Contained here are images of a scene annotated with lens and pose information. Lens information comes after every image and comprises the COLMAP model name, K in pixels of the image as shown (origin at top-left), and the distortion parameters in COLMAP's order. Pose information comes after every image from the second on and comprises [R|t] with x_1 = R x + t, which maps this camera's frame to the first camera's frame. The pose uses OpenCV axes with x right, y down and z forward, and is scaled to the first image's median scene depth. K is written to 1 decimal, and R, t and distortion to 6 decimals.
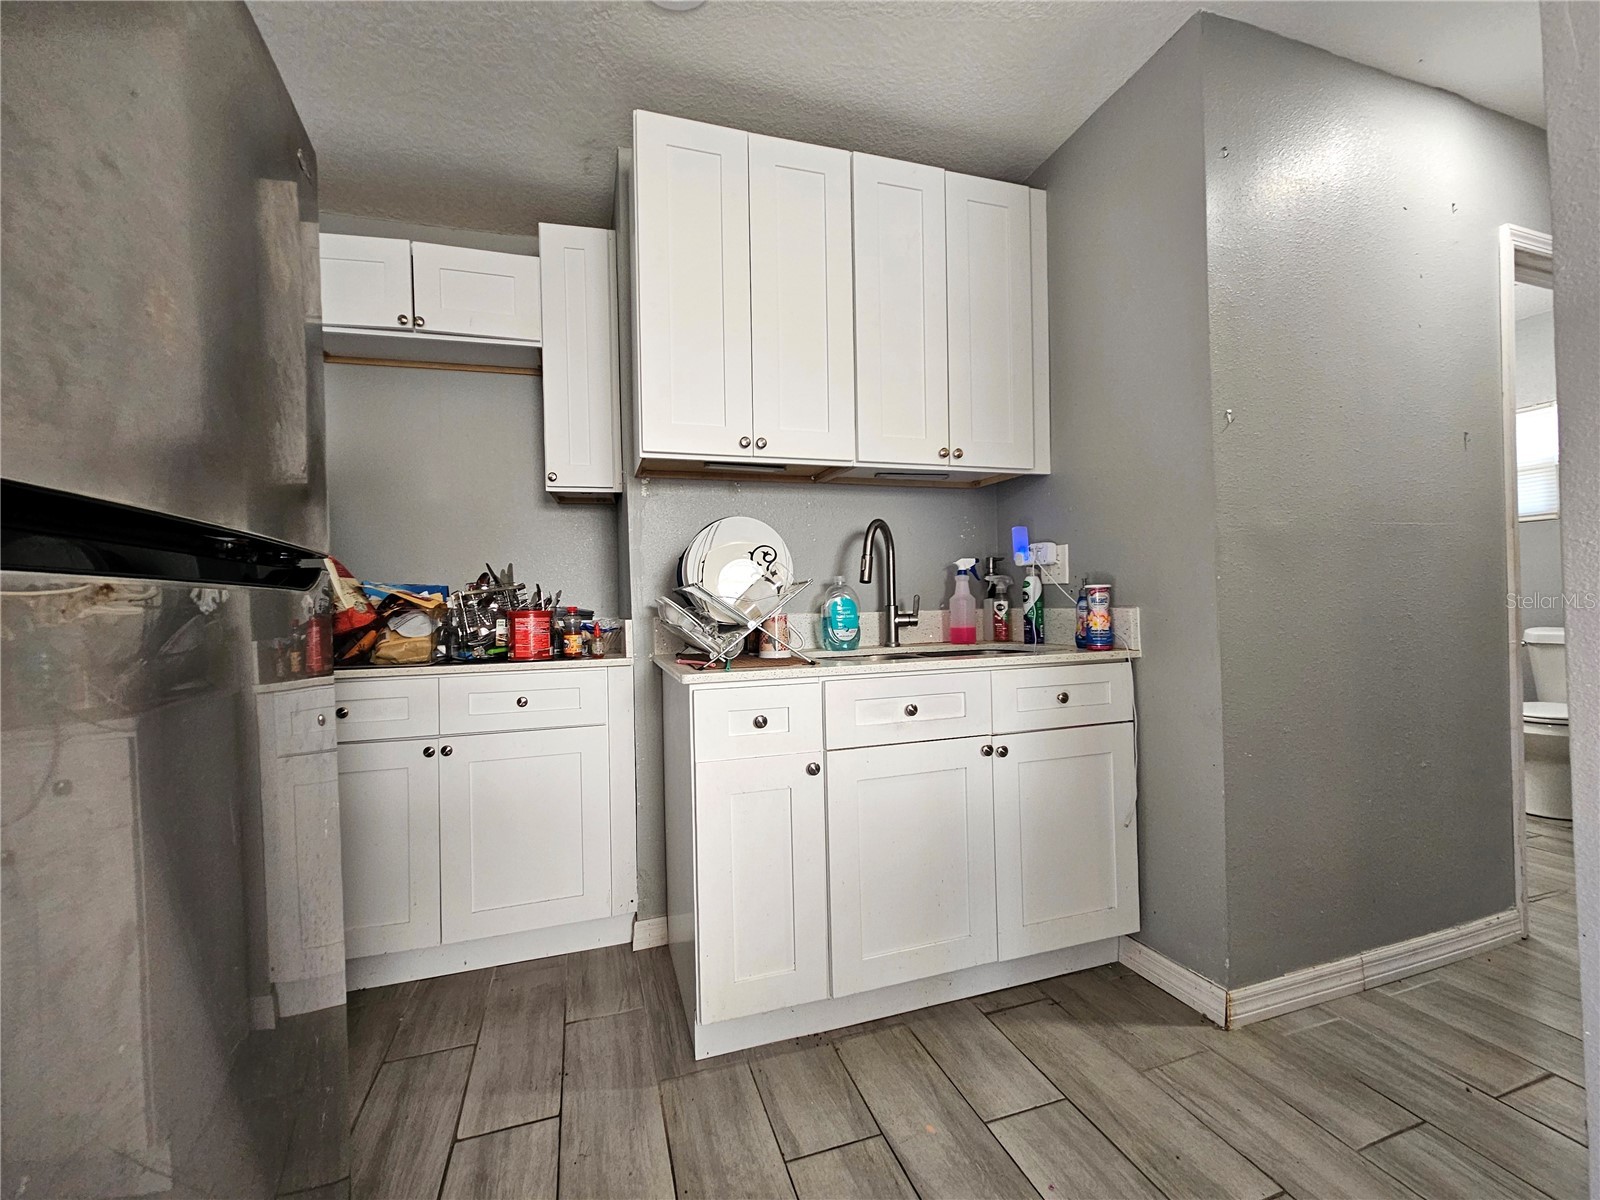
lens RADIAL K [[654.2, 0, 791.6], [0, 654.2, 596.4], [0, 0, 1]] dist [-0.001511, 0.001256]
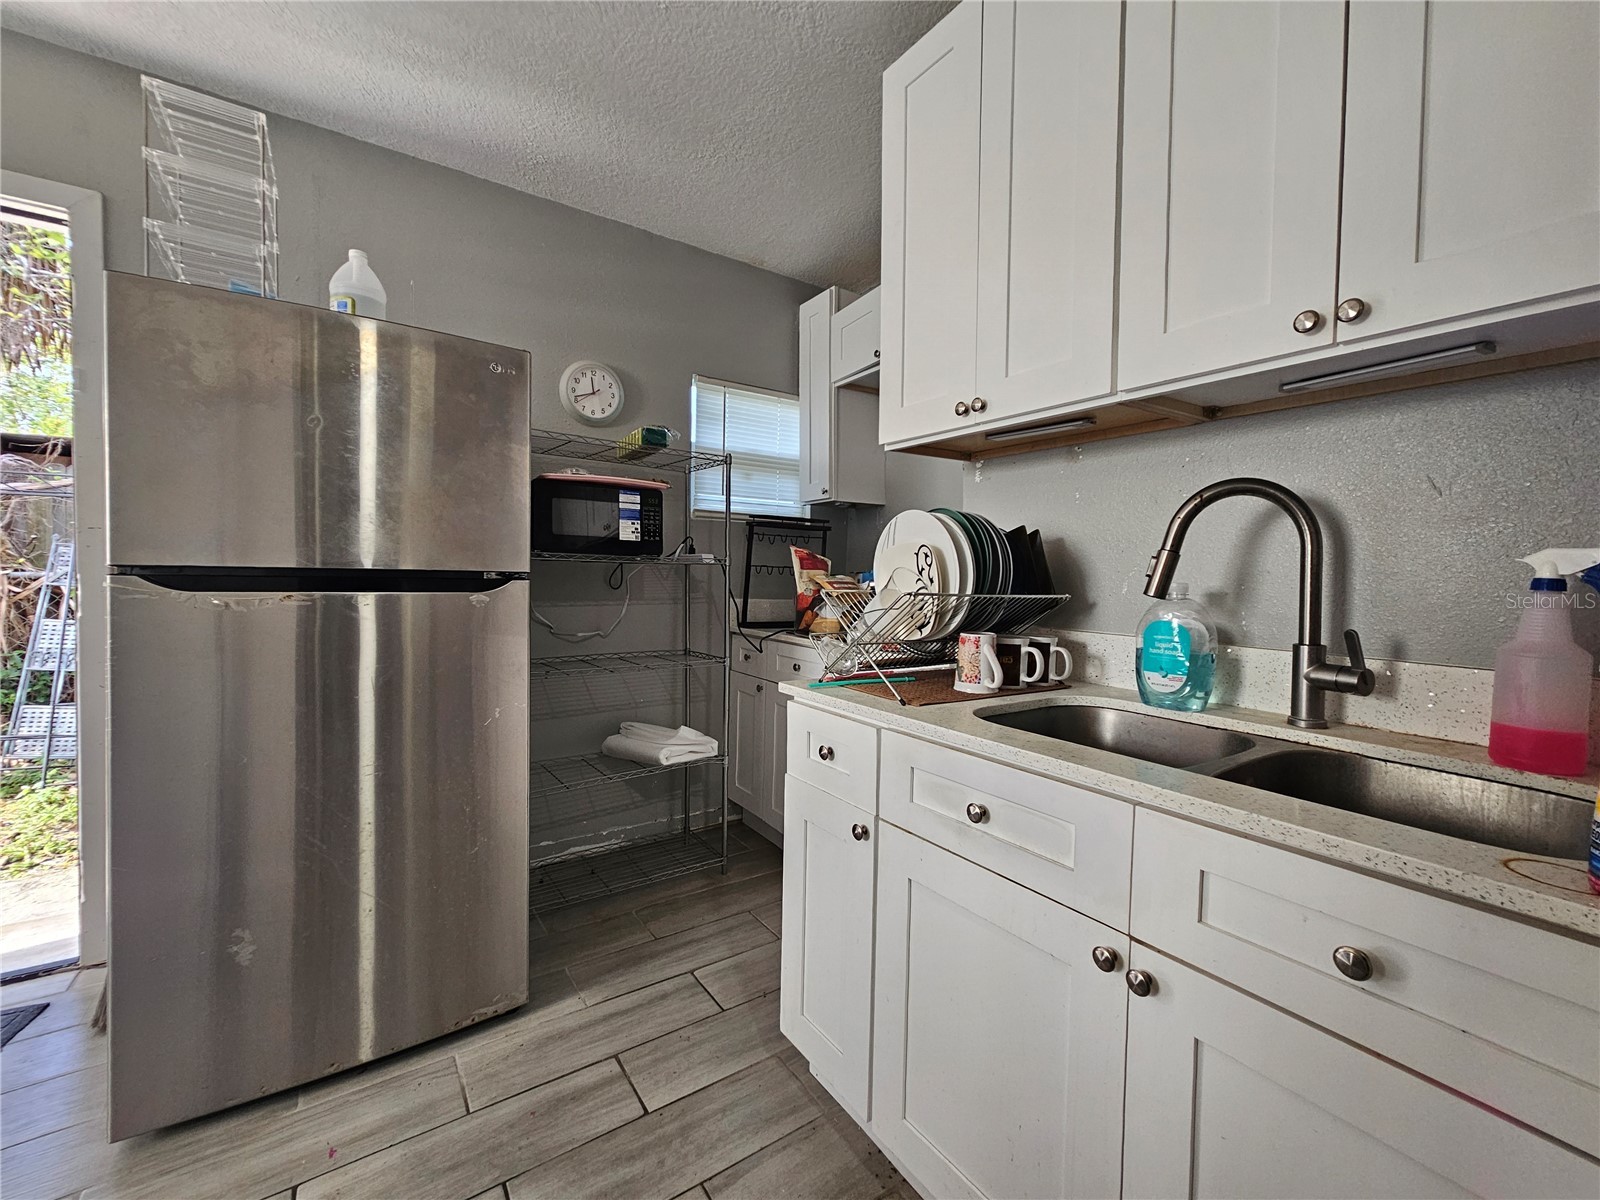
lens RADIAL K [[654.2, 0, 793.9], [0, 654.2, 598.0], [0, 0, 1]] dist [-0.001511, 0.001256]
pose [[0.287940, 0.065377, -0.955414, 0.660411], [-0.015610, 0.997855, 0.063577, -0.060487], [0.957521, -0.003392, 0.288342, 0.613325]]
